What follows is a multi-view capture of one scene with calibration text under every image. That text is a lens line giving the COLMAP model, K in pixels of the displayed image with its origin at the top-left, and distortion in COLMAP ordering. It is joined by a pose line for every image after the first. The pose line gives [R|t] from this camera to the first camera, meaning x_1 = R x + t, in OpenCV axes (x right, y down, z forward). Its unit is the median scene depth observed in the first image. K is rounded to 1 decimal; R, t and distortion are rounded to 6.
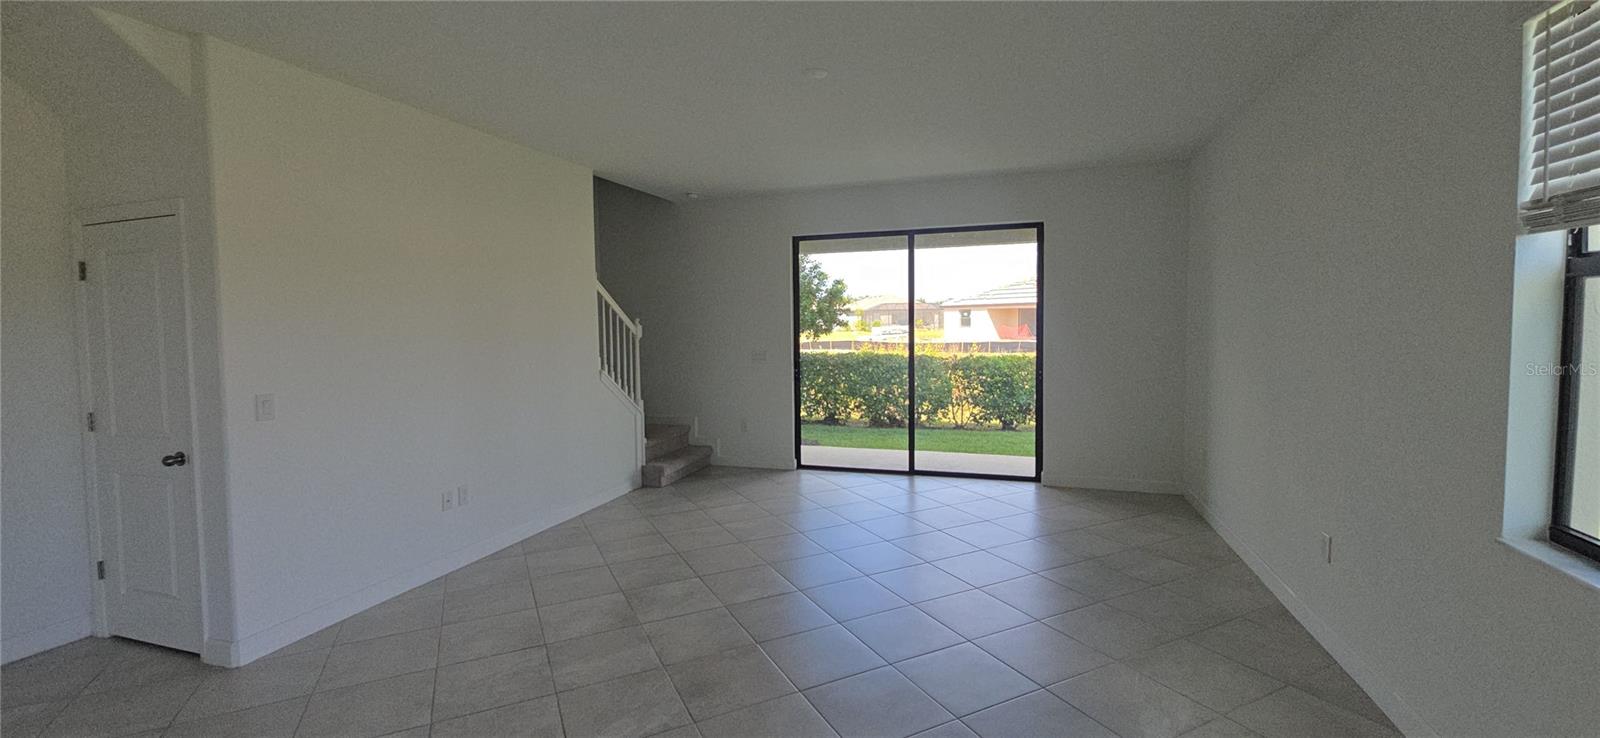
lens RADIAL K [[656.1, 0, 801.4], [0, 656.1, 353.3], [0, 0, 1]] dist [0.002357, -0.000089]
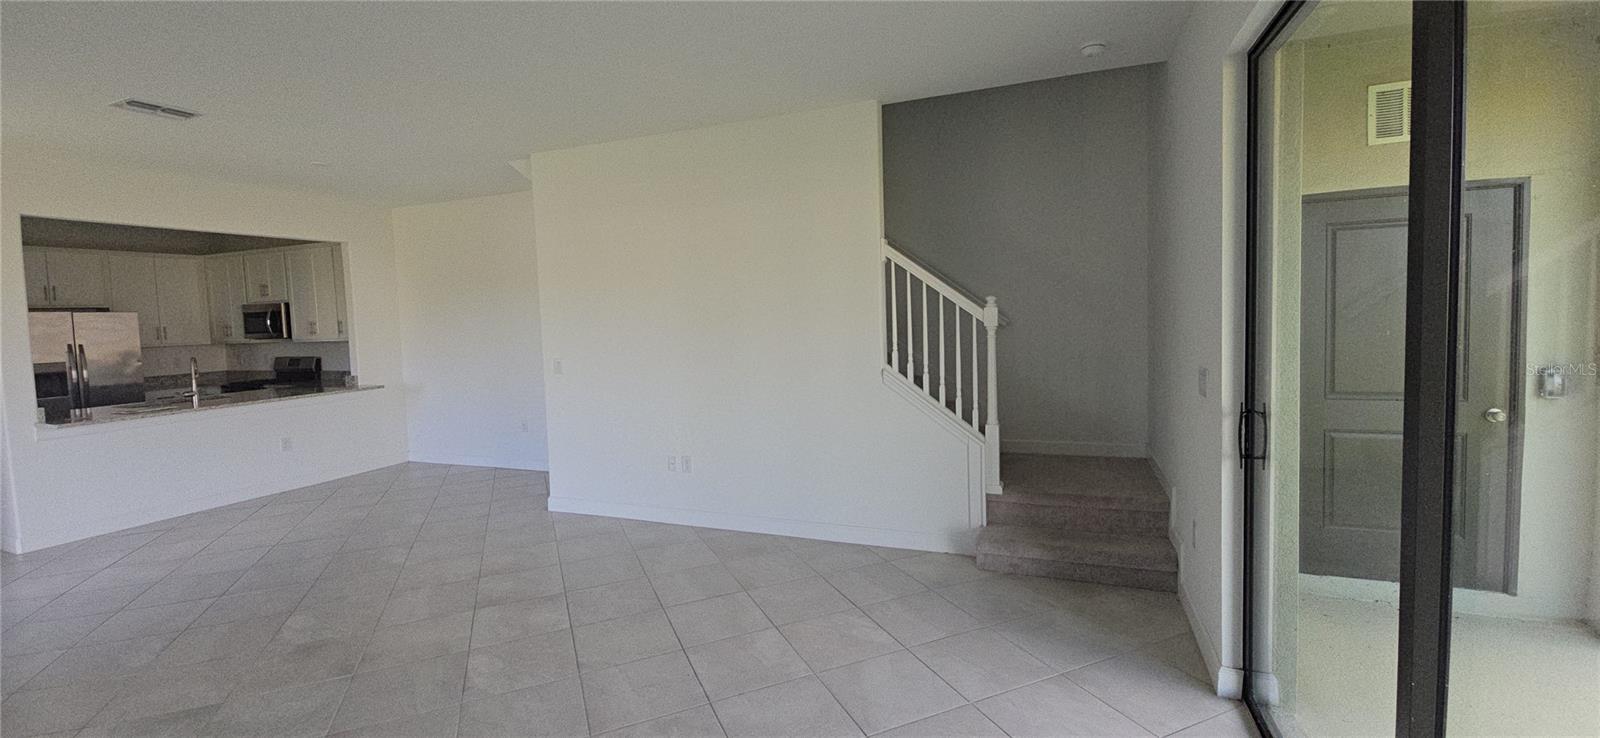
lens RADIAL K [[649.7, 0, 798.5], [0, 649.7, 353.0], [0, 0, 1]] dist [0.013867, -0.010422]
pose [[-0.057631, 0.077950, -0.995290, 0.415429], [-0.016322, 0.996740, 0.079009, -0.048041], [0.998205, 0.020799, -0.056171, 0.897340]]
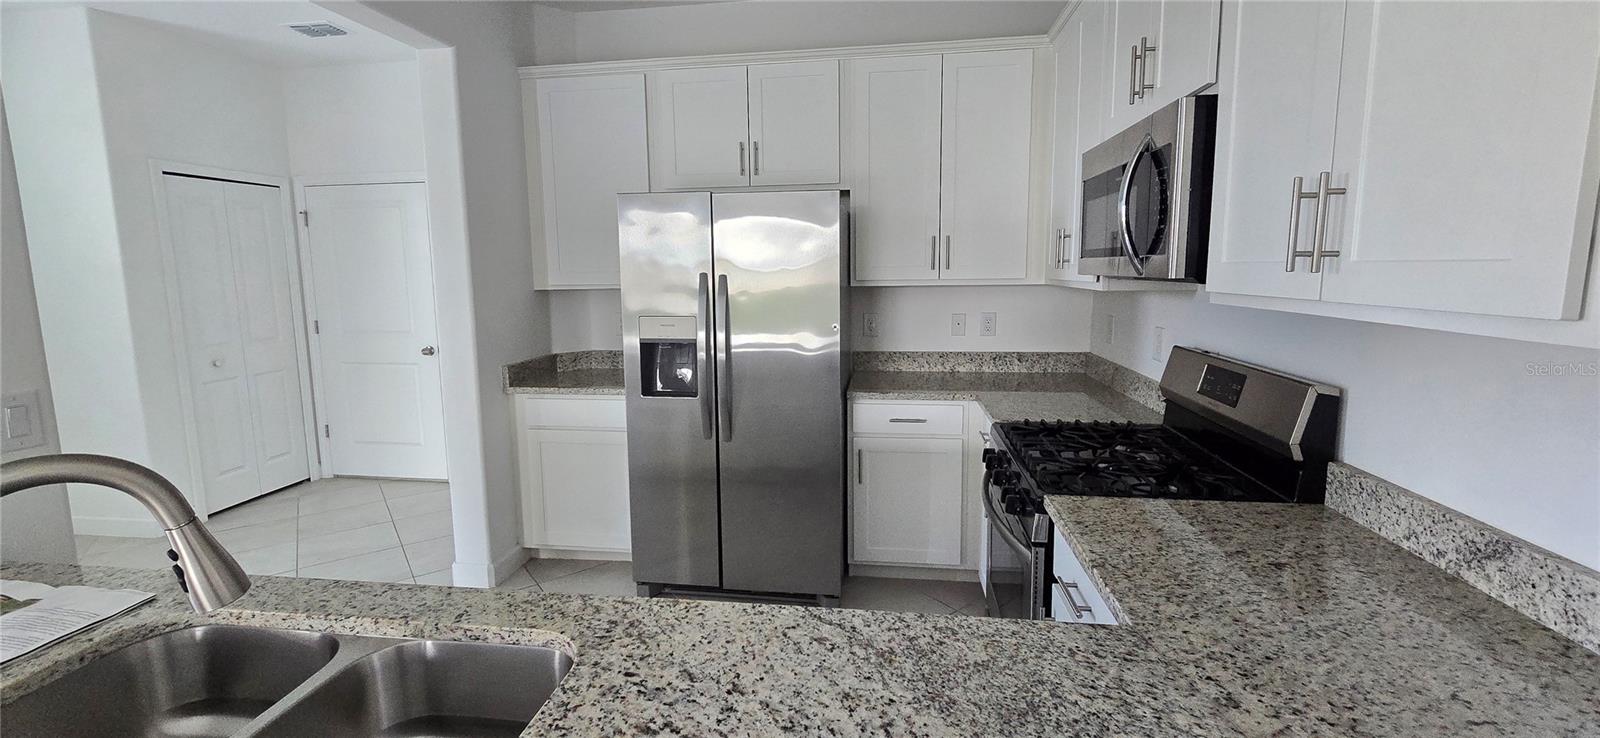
lens RADIAL K [[656.1, 0, 801.4], [0, 656.1, 353.3], [0, 0, 1]] dist [0.002357, -0.000089]
pose [[-0.982005, 0.050505, -0.181977, -0.607877], [0.016966, 0.983274, 0.181341, 0.018547], [0.188092, 0.174990, -0.966437, 0.047597]]
